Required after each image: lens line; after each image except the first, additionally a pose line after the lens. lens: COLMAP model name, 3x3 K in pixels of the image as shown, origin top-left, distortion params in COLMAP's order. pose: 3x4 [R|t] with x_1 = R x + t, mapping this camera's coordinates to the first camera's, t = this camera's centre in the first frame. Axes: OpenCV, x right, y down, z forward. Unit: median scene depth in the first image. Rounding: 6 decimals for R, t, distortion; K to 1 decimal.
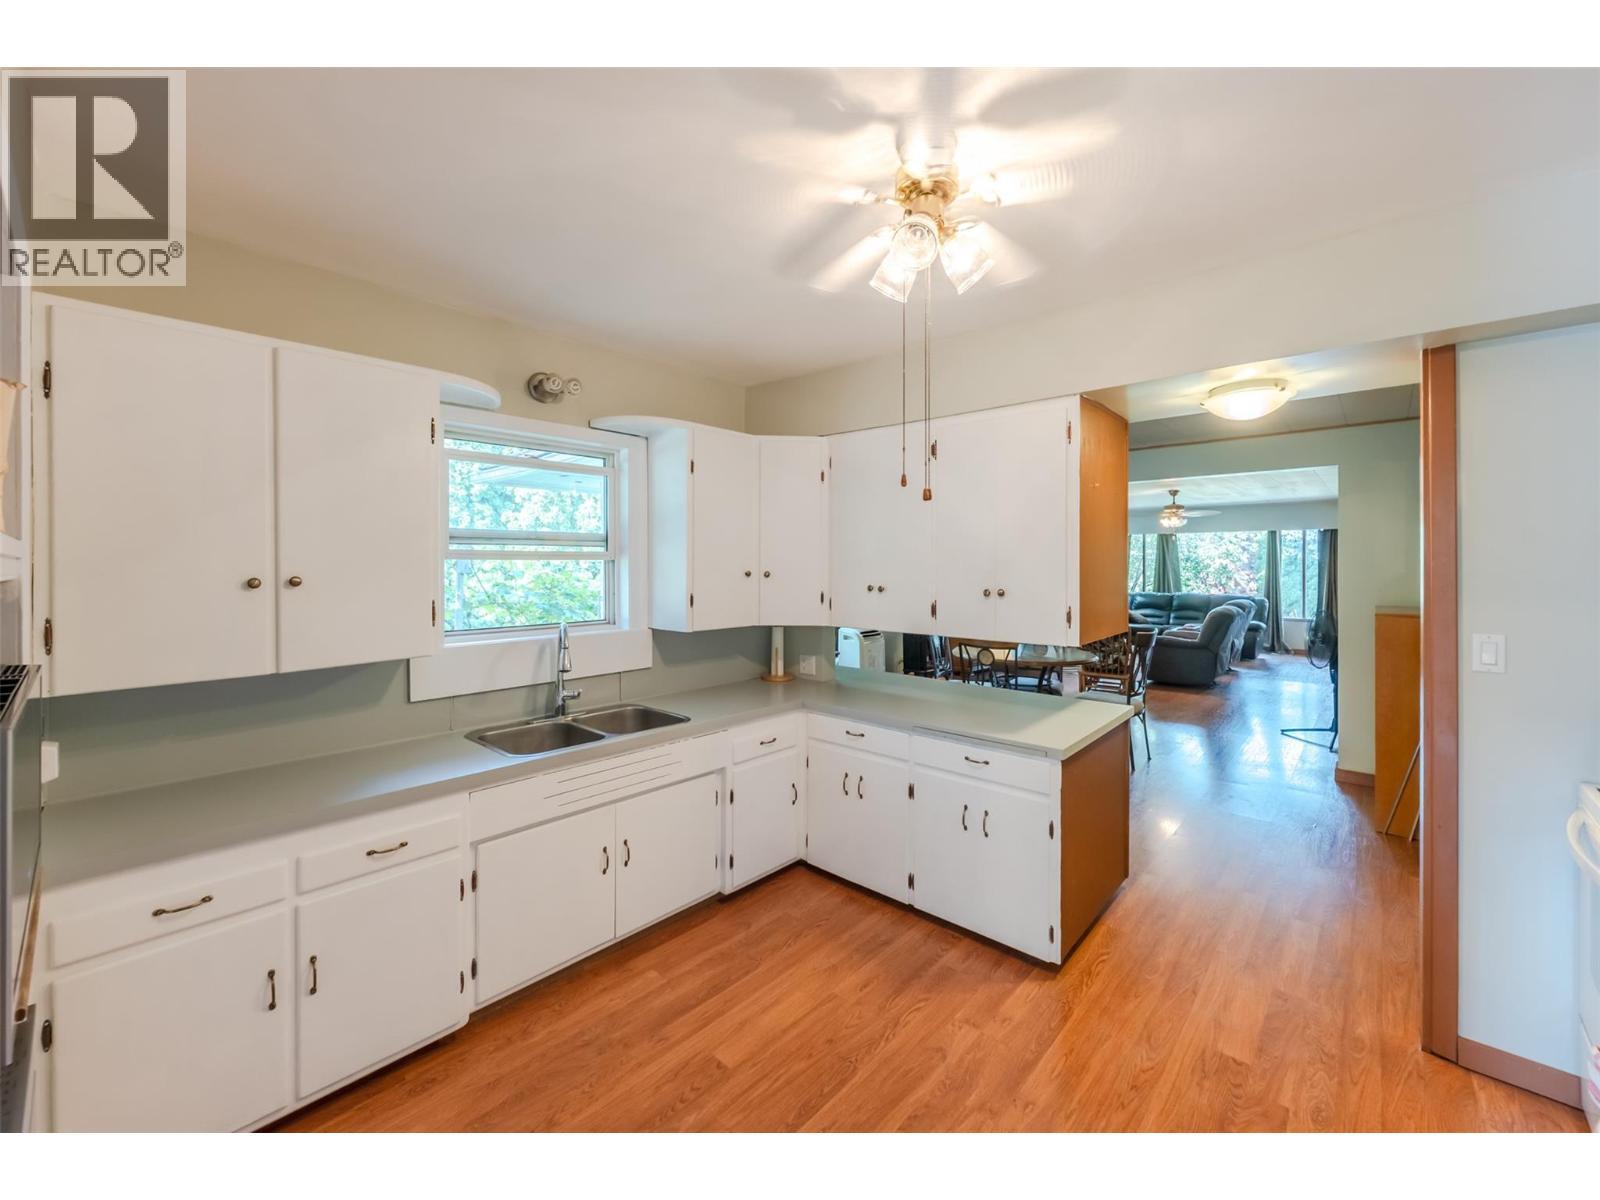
lens RADIAL K [[646.7, 0, 800.1], [0, 646.7, 559.0], [0, 0, 1]] dist [0.001142, 0.000199]
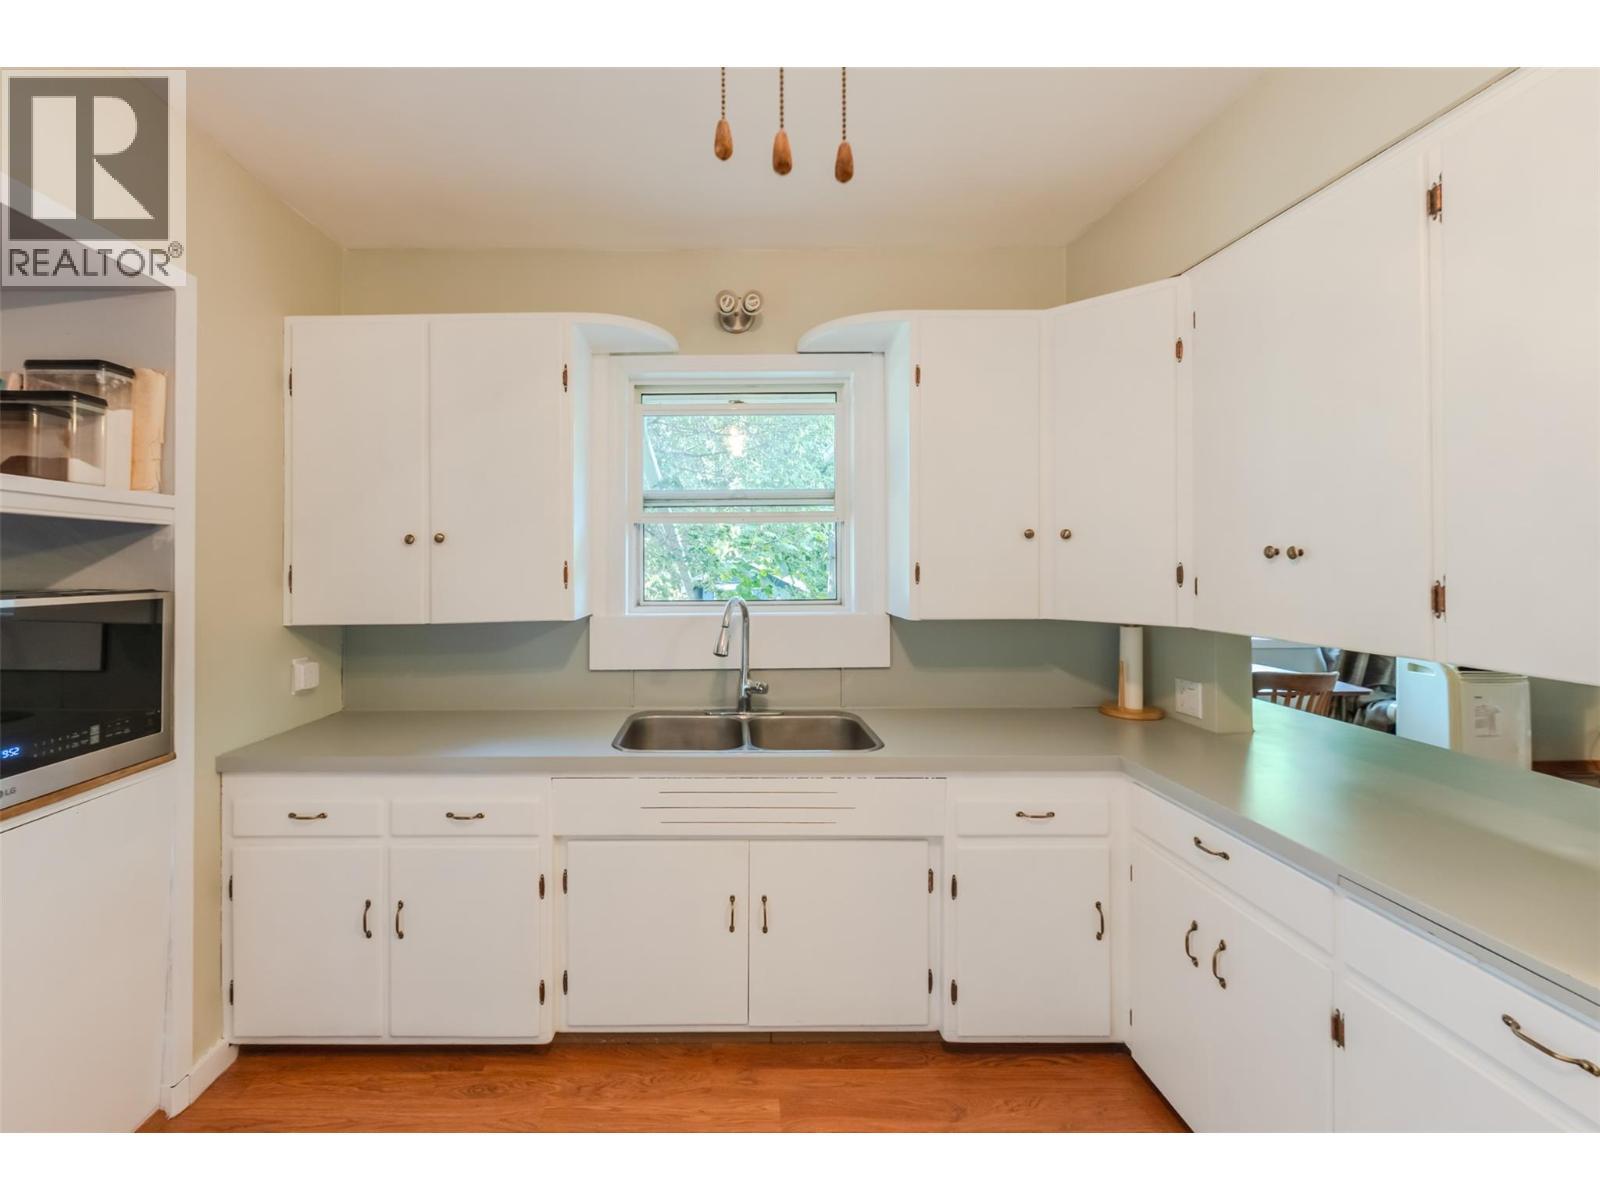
lens RADIAL K [[641.7, 0, 801.6], [0, 641.7, 565.3], [0, 0, 1]] dist [0.000264, 0.000133]
pose [[0.672440, -0.011465, -0.740063, 0.266165], [0.012165, 0.999916, -0.004438, 0.062093], [0.740052, -0.006019, 0.672523, 0.499494]]
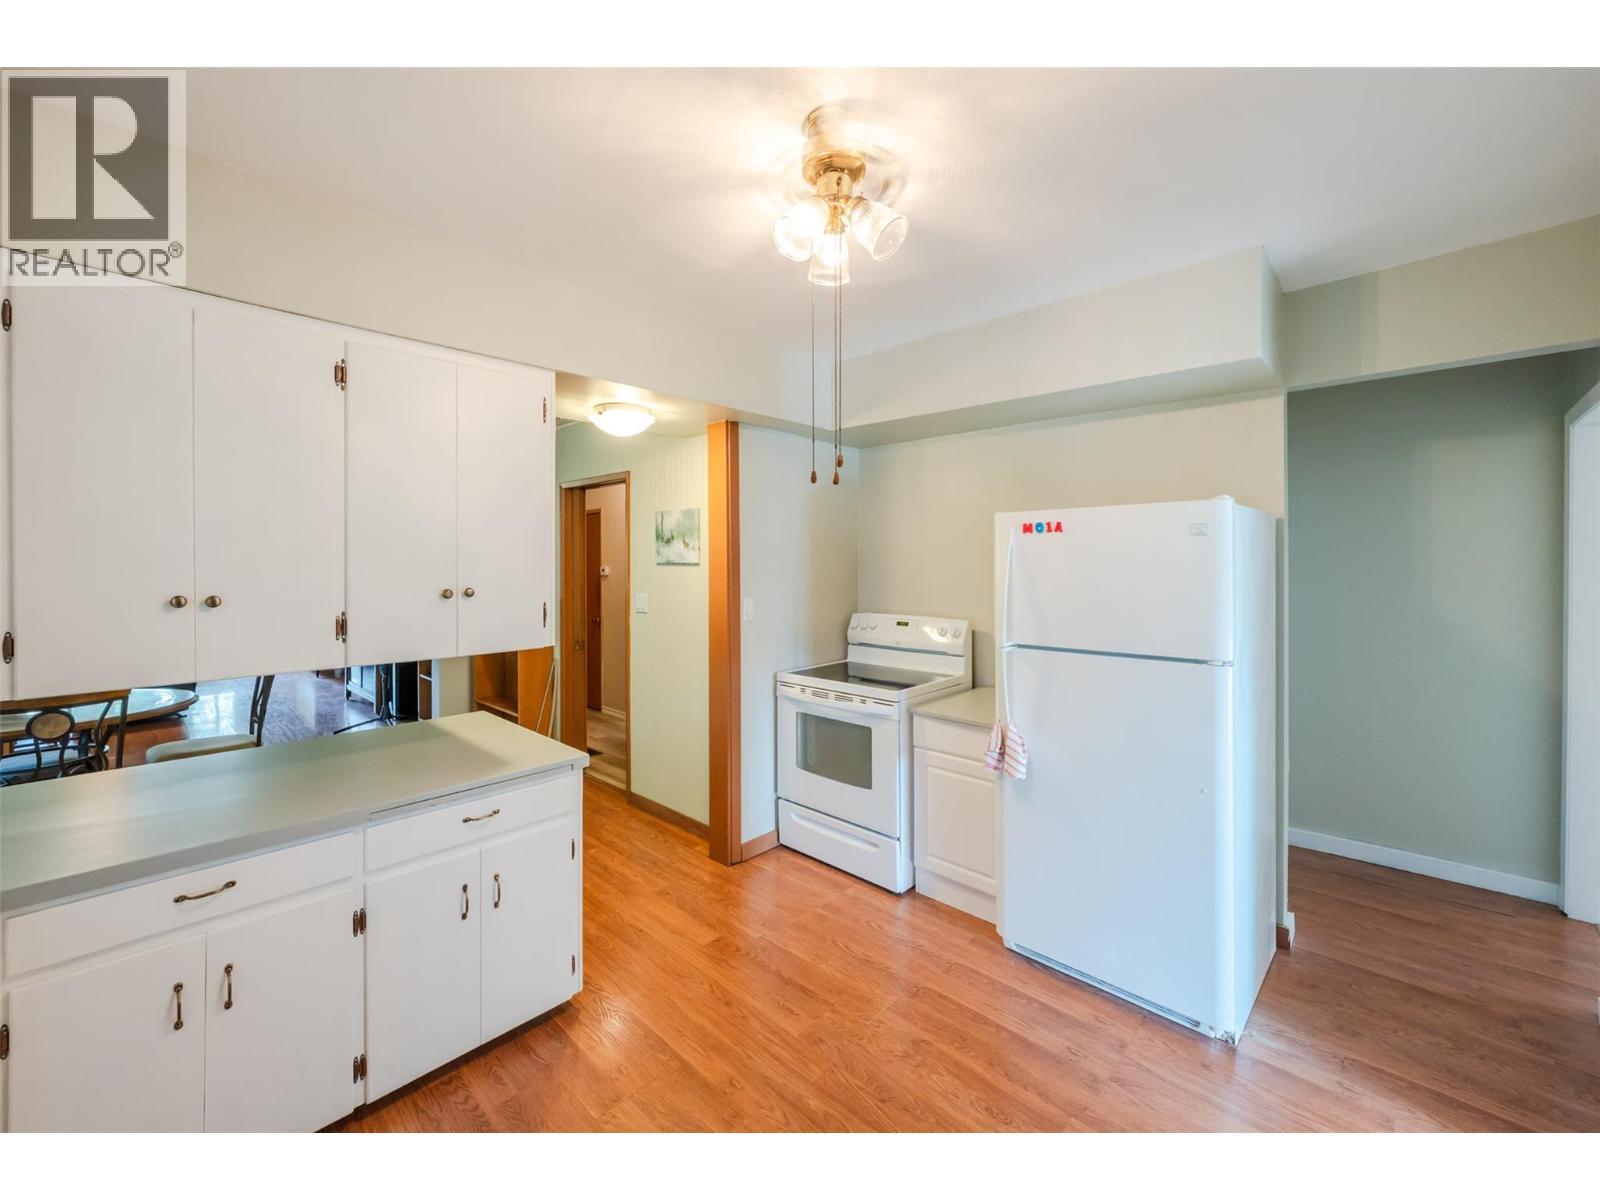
lens RADIAL K [[646.7, 0, 800.1], [0, 646.7, 559.0], [0, 0, 1]] dist [0.001142, 0.000199]
pose [[0.036782, 0.000374, 0.999323, -0.461046], [-0.000561, 1.000000, -0.000354, 0.012822], [-0.999323, -0.000547, 0.036782, 0.595654]]
